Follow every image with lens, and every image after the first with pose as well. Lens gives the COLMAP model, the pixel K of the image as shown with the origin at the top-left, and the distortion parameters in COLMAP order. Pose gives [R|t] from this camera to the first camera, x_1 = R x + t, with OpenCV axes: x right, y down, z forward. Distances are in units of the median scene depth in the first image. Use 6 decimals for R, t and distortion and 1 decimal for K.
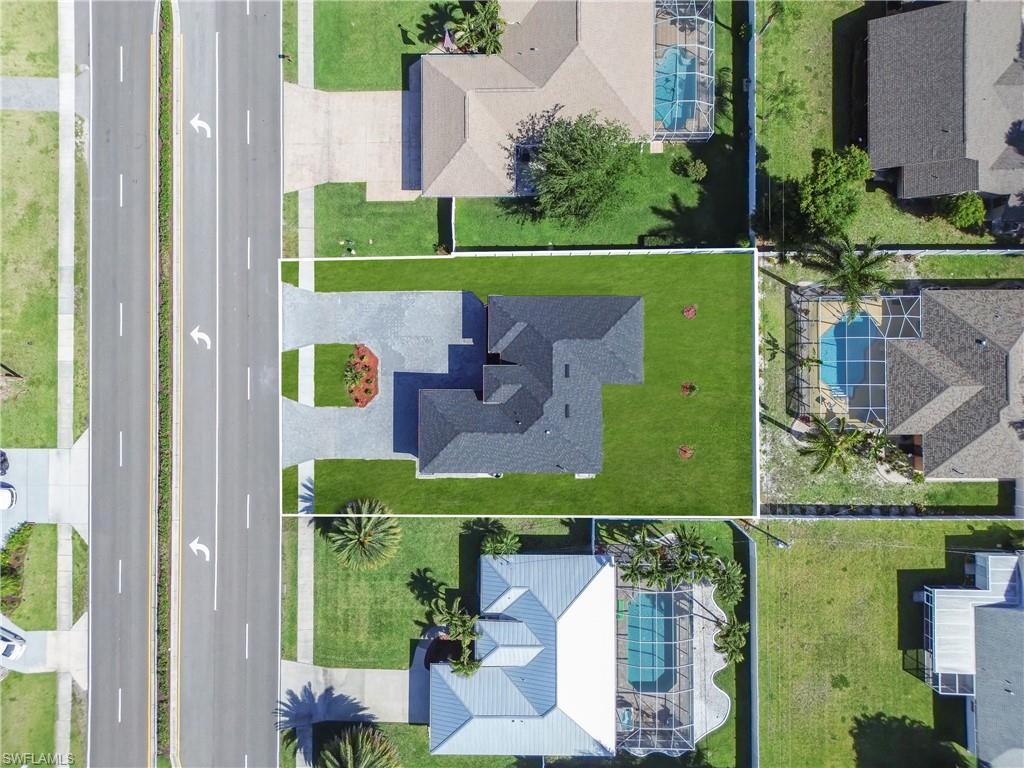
lens RADIAL K [[717.1, 0, 511.0], [0, 717.1, 382.6], [0, 0, 1]] dist [0.059972, -0.062601]
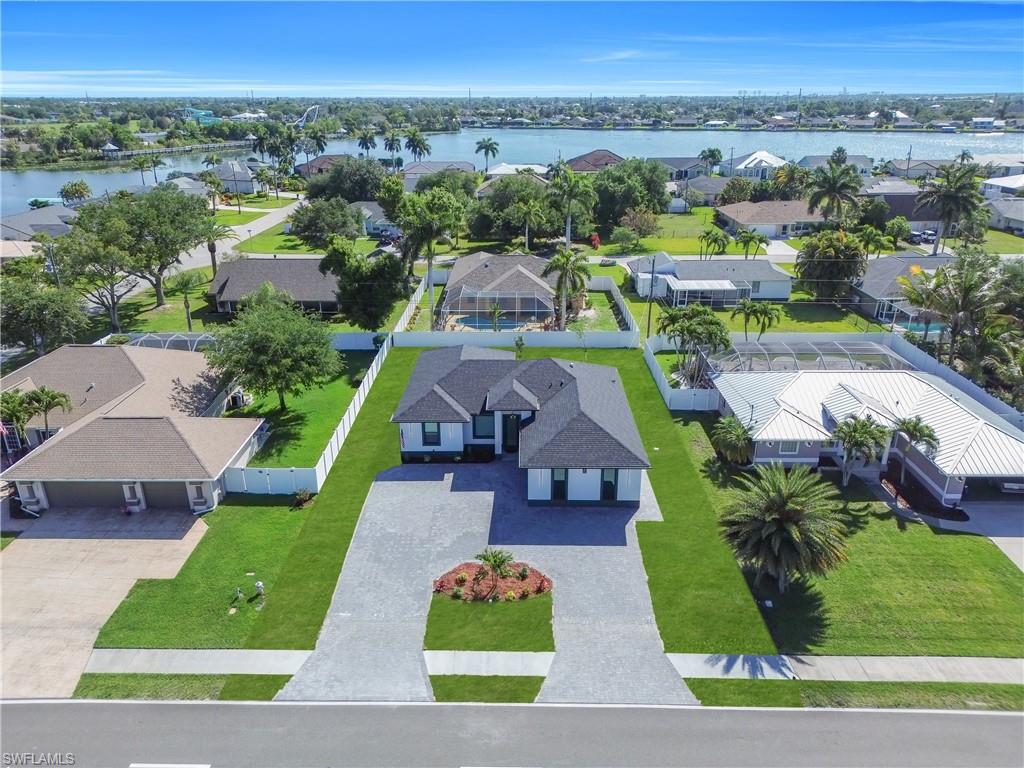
lens RADIAL K [[717.1, 0, 511.0], [0, 717.1, 382.6], [0, 0, 1]] dist [0.059972, -0.062601]
pose [[0.014116, -0.350436, 0.936480, -0.660422], [0.999873, 0.011824, -0.010647, 0.007550], [-0.007342, 0.936512, 0.350559, 0.667441]]
